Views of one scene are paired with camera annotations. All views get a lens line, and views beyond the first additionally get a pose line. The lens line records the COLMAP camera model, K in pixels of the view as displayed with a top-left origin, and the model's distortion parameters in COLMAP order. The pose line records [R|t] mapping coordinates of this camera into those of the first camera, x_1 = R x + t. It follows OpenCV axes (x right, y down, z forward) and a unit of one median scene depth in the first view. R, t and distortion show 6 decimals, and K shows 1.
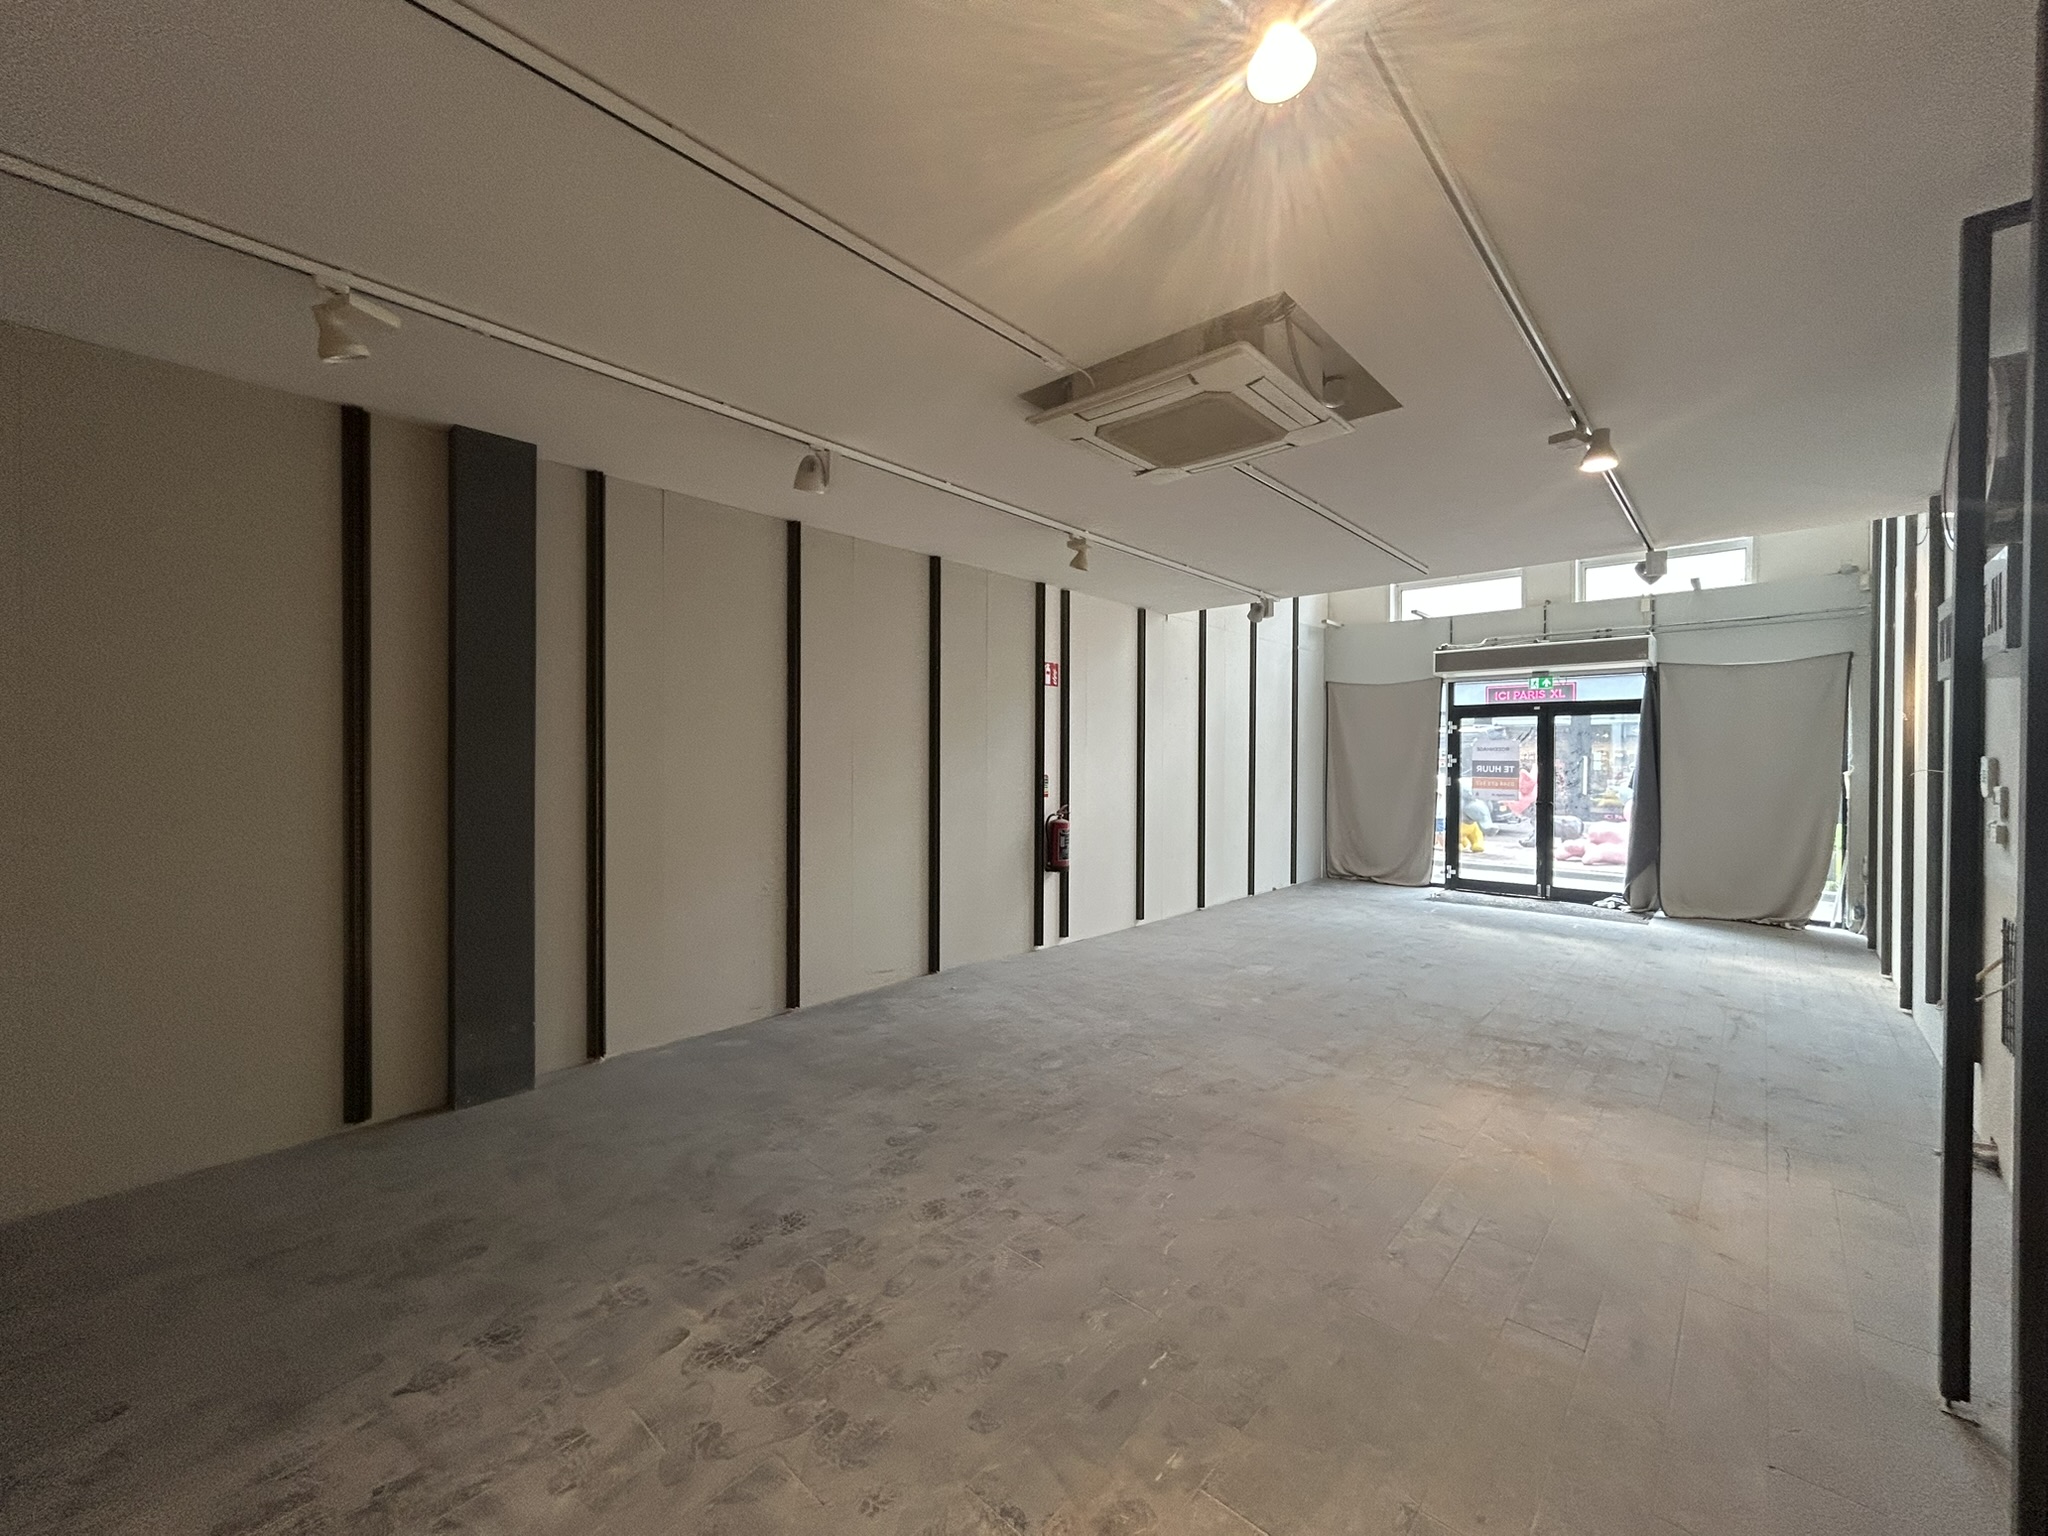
lens RADIAL K [[832.7, 0, 1020.9], [0, 832.7, 766.0], [0, 0, 1]] dist [0.001113, 0.000562]
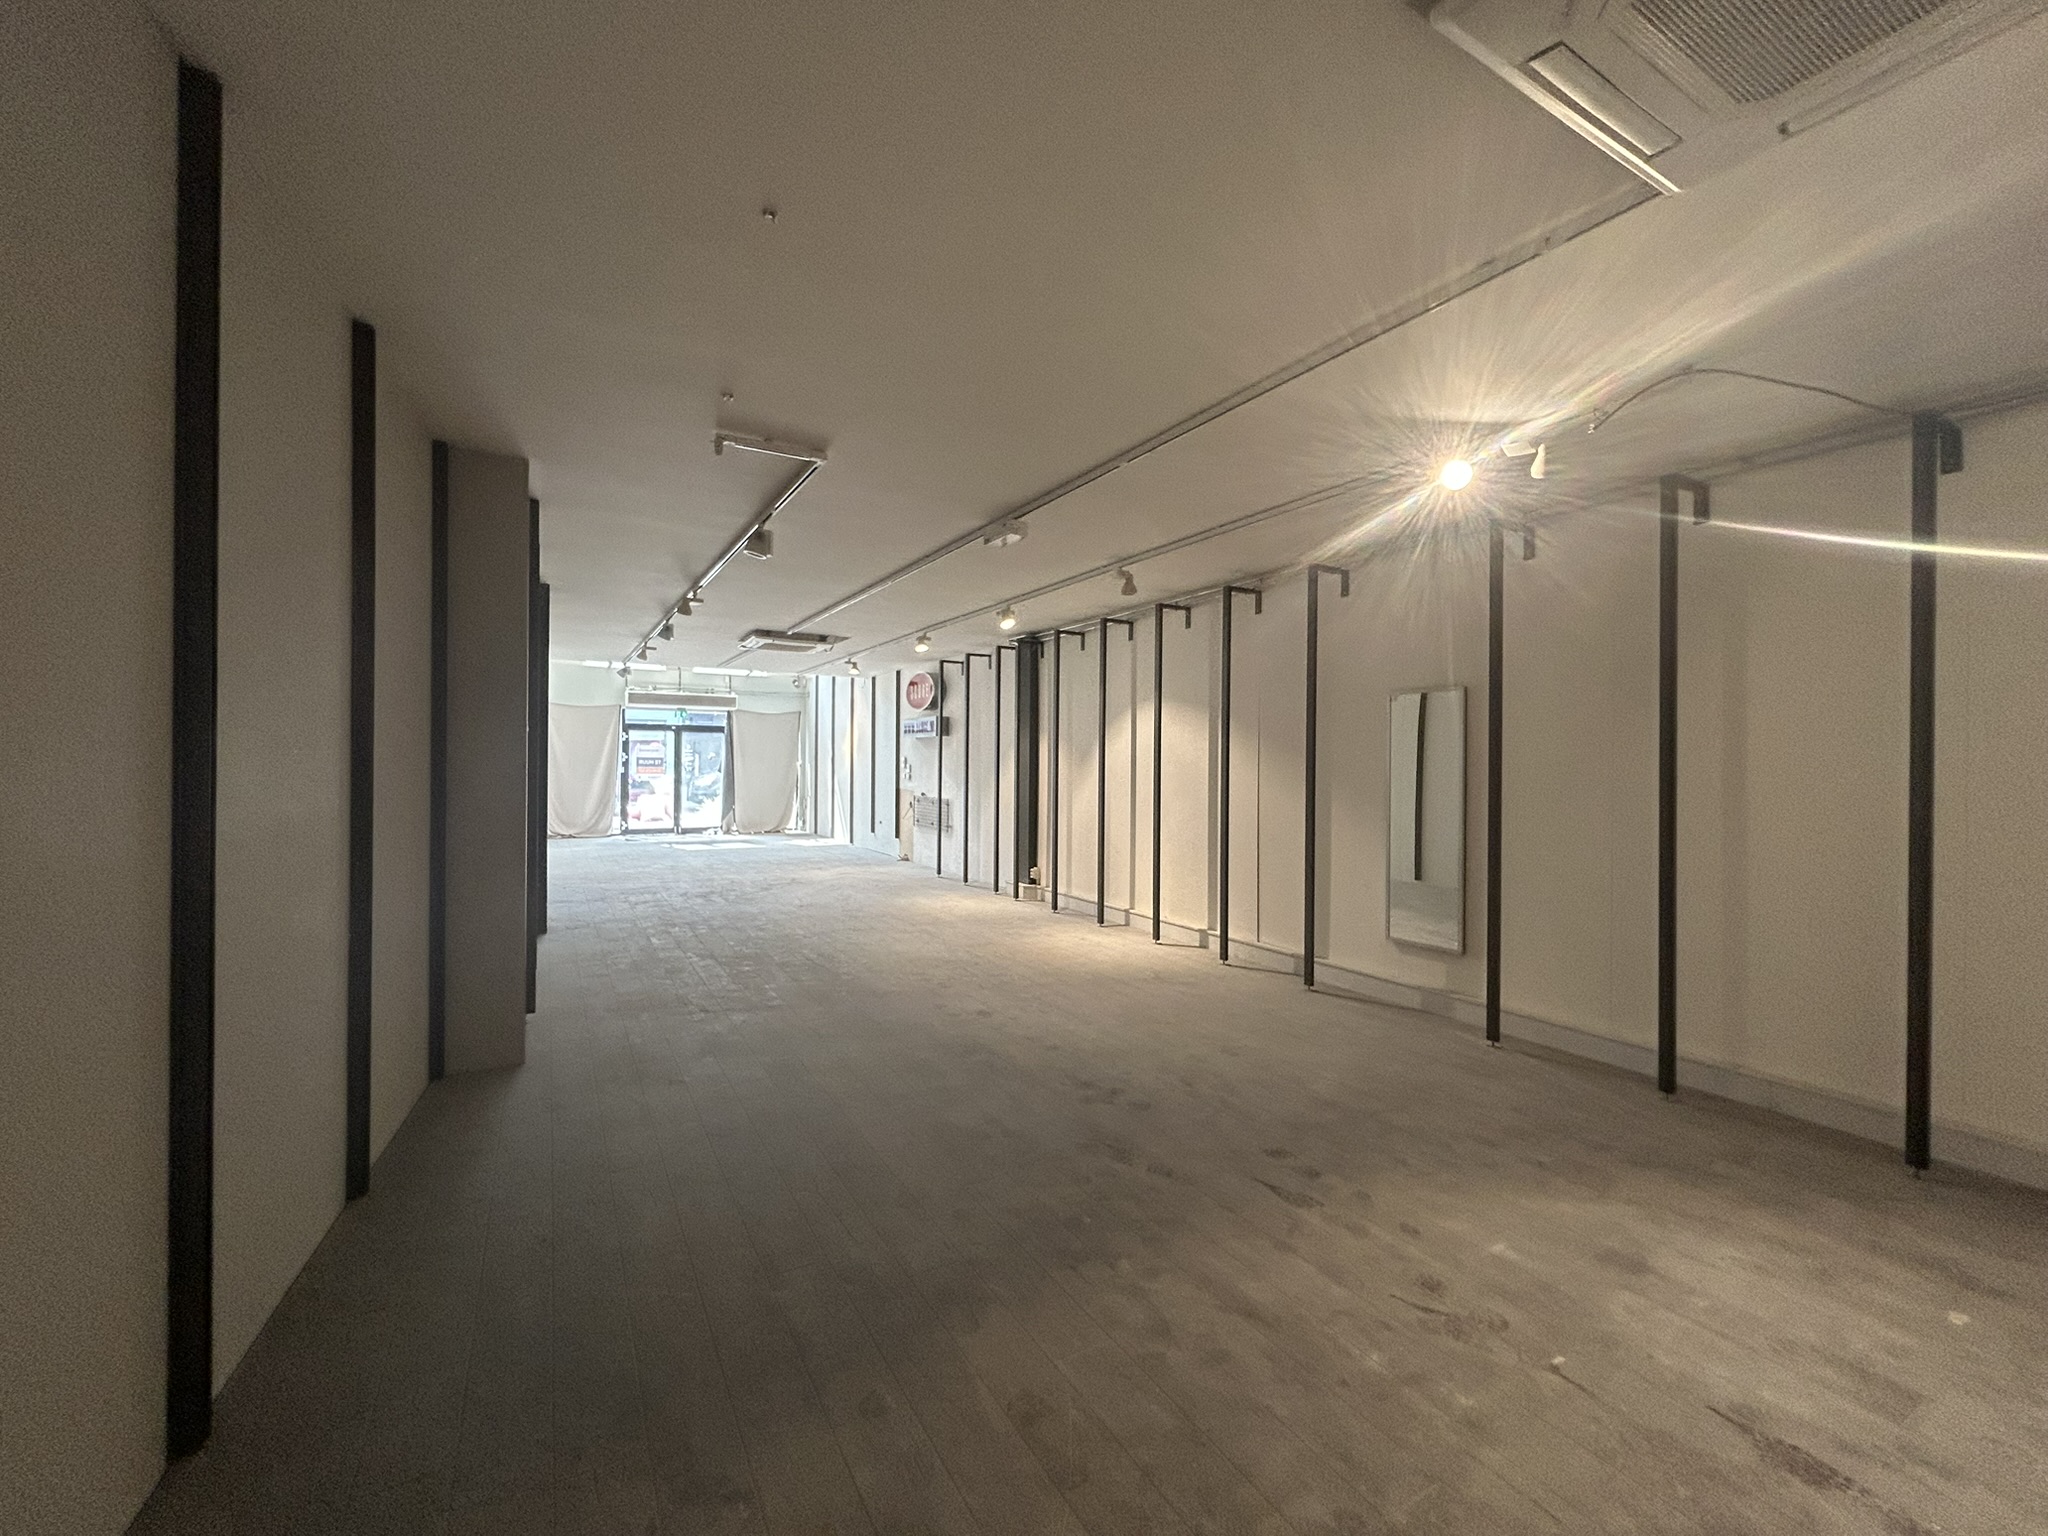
lens RADIAL K [[832.7, 0, 1023.8], [0, 832.7, 762.4], [0, 0, 1]] dist [0.001113, 0.000562]
pose [[0.313878, -0.004694, 0.949452, -1.807049], [0.003465, 0.999987, 0.003798, 0.002025], [-0.949457, 0.002098, 0.313890, -0.578120]]
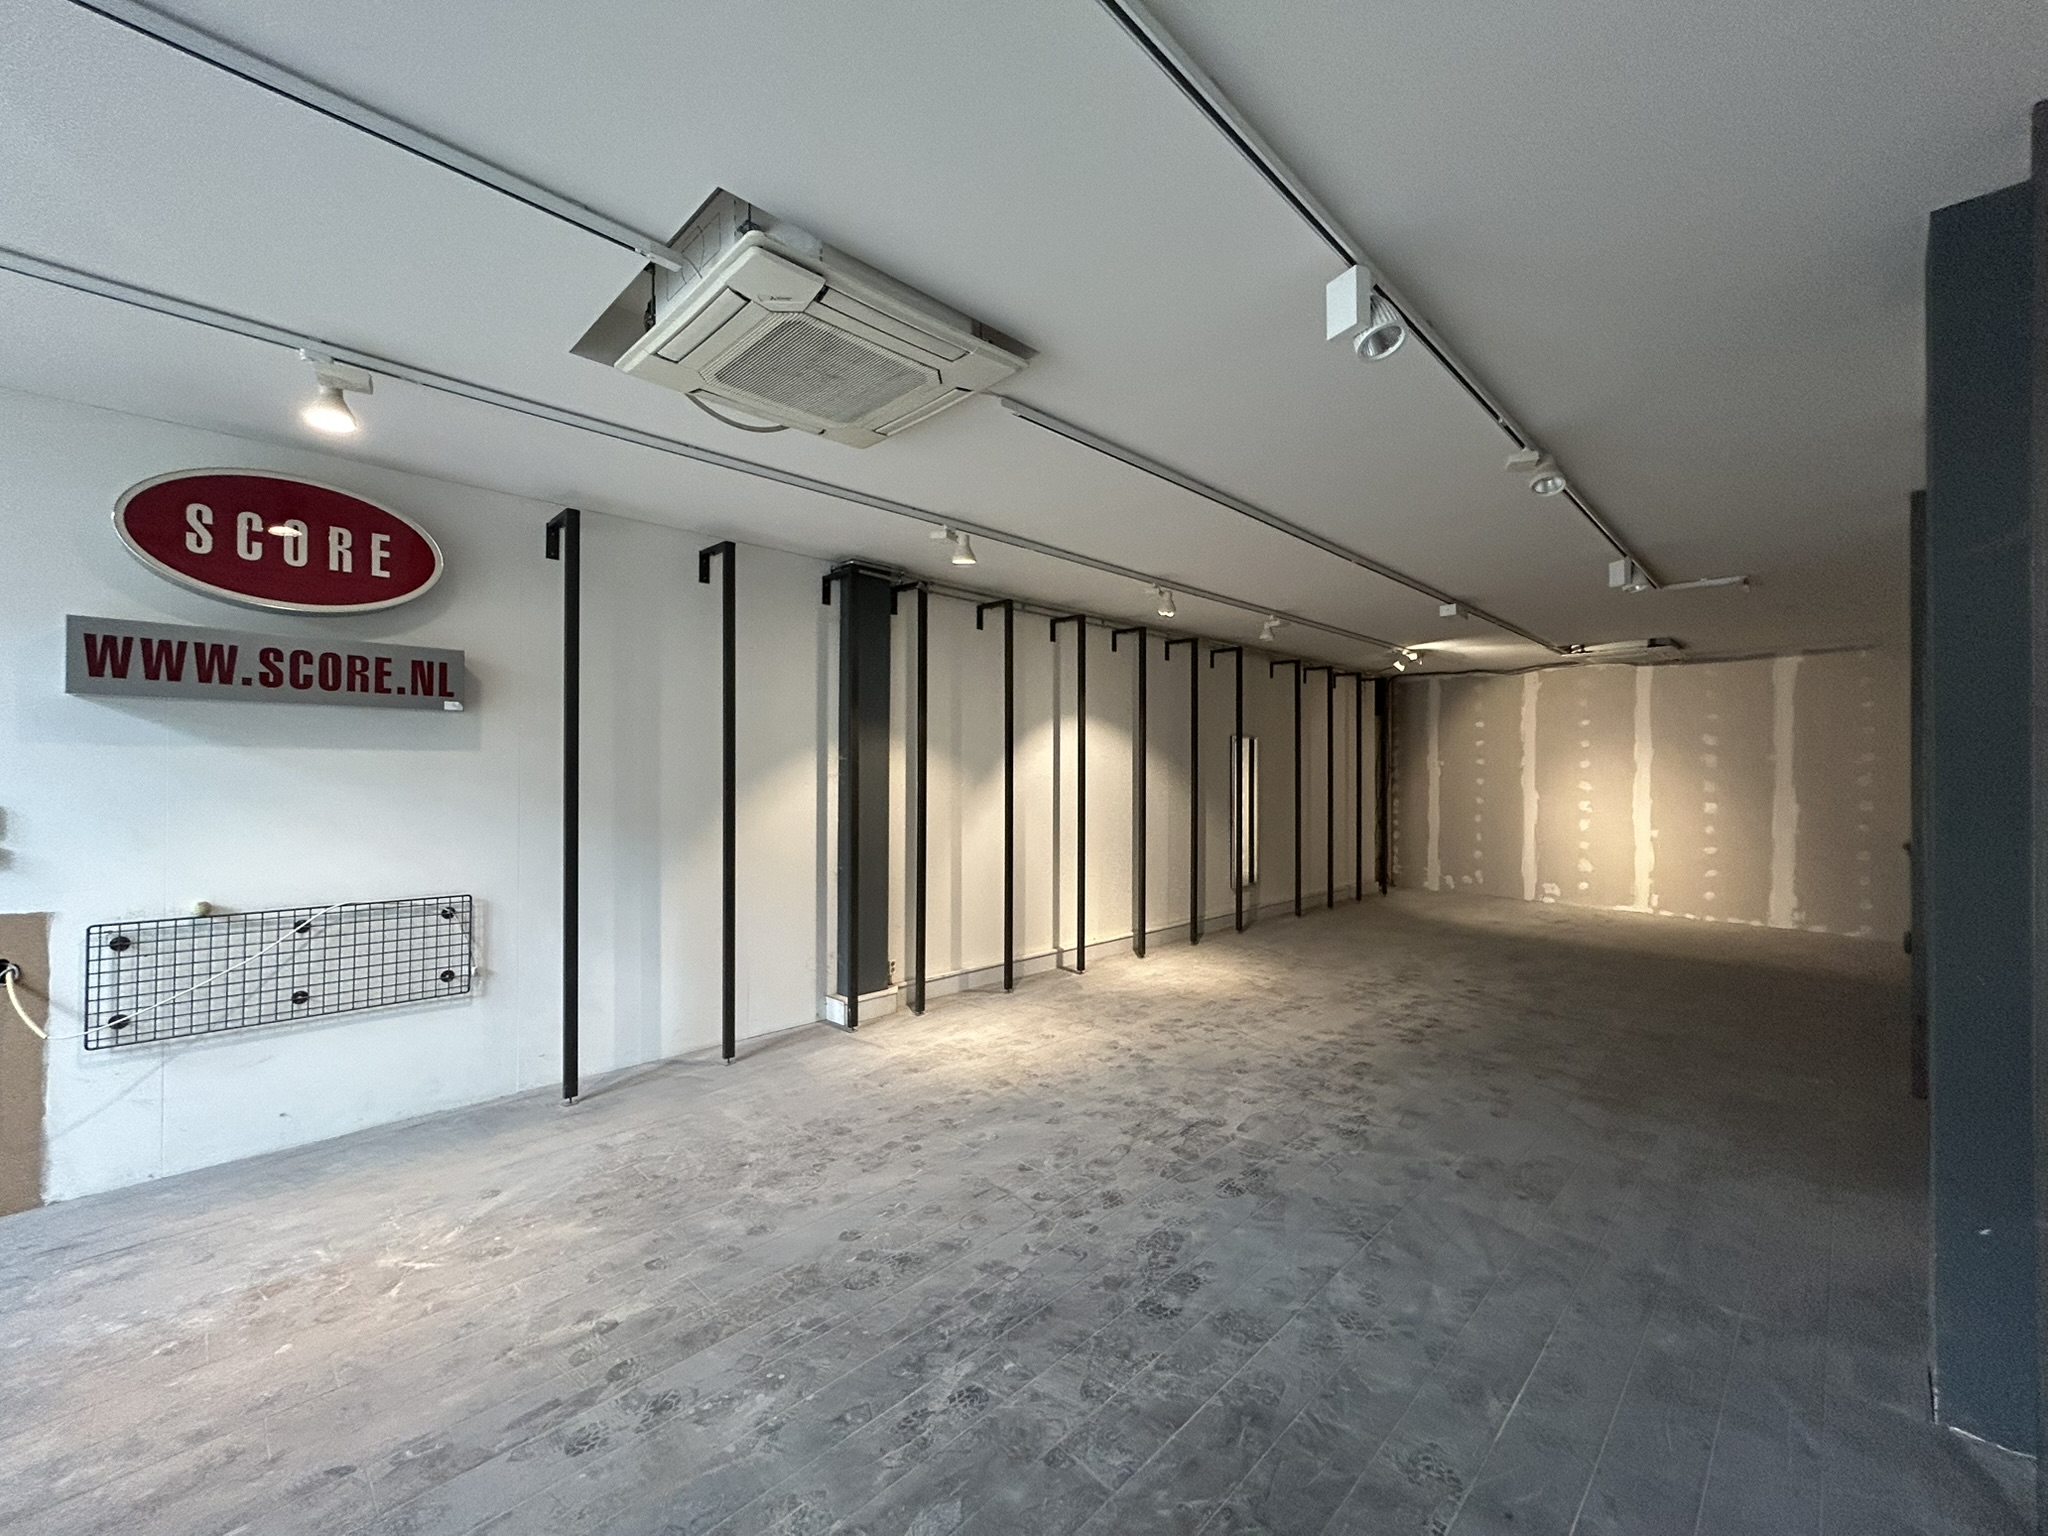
lens RADIAL K [[832.7, 0, 1023.0], [0, 832.7, 762.1], [0, 0, 1]] dist [0.001113, 0.000562]
pose [[-0.998633, -0.008742, 0.051530, -0.026234], [-0.008917, 0.999955, -0.003153, -0.021270], [-0.051500, -0.003608, -0.998666, 1.369141]]
